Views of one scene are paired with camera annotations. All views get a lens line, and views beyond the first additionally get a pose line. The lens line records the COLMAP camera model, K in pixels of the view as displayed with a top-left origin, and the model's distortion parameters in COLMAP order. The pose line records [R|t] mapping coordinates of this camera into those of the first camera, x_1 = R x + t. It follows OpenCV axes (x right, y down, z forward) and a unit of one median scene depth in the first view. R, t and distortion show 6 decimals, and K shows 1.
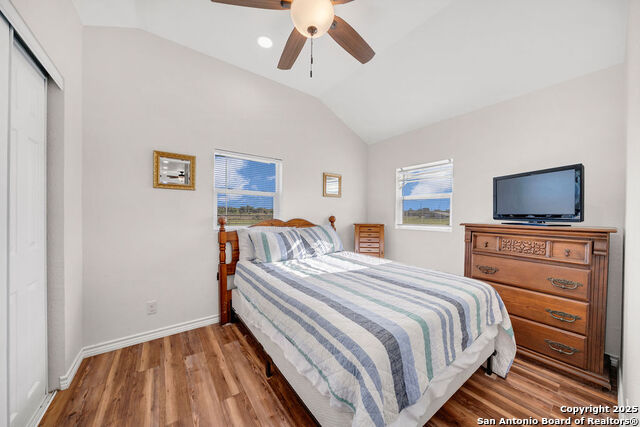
lens RADIAL K [[217.6, 0, 322.6], [0, 217.6, 214.8], [0, 0, 1]] dist [-0.001000, -0.000181]
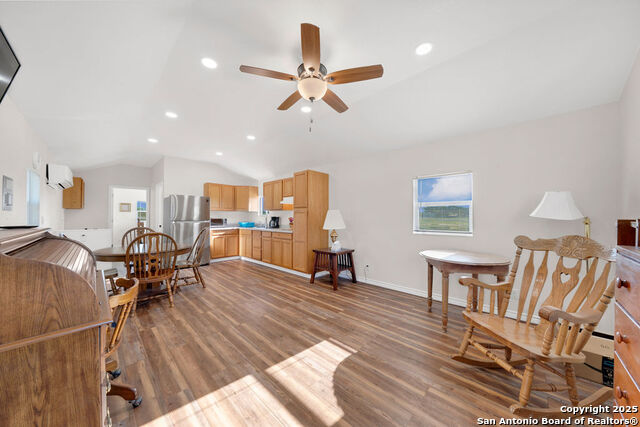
lens RADIAL K [[217.6, 0, 322.6], [0, 217.6, 214.8], [0, 0, 1]] dist [-0.001000, -0.000181]
pose [[0.986907, -0.001018, 0.161285, 2.353210], [0.004375, 0.999781, -0.020459, 0.050576], [-0.161229, 0.020897, 0.986696, -3.674851]]
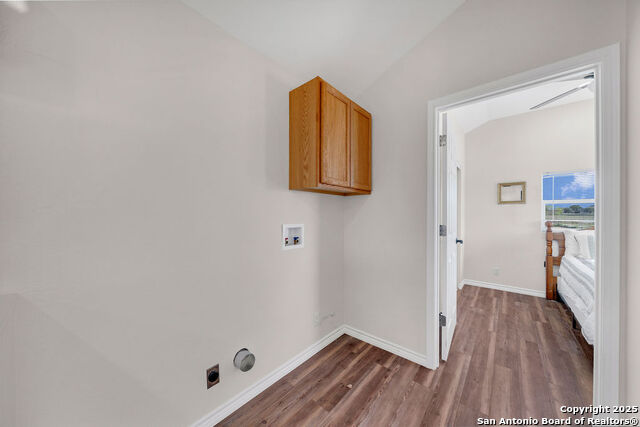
lens RADIAL K [[217.6, 0, 322.6], [0, 217.6, 214.8], [0, 0, 1]] dist [-0.001000, -0.000181]
pose [[0.223344, -0.004015, -0.974731, 0.593477], [-0.015453, 0.999851, -0.007659, 0.001964], [0.974617, 0.016773, 0.223249, -0.742513]]
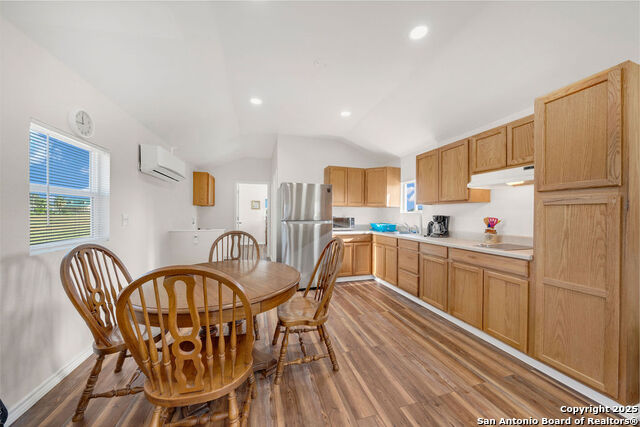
lens RADIAL K [[217.6, 0, 322.6], [0, 217.6, 214.8], [0, 0, 1]] dist [-0.001000, -0.000181]
pose [[0.939763, 0.000501, -0.341825, 1.926943], [-0.004280, 0.999938, -0.010300, 0.029138], [0.341799, 0.011142, 0.939707, -2.447159]]
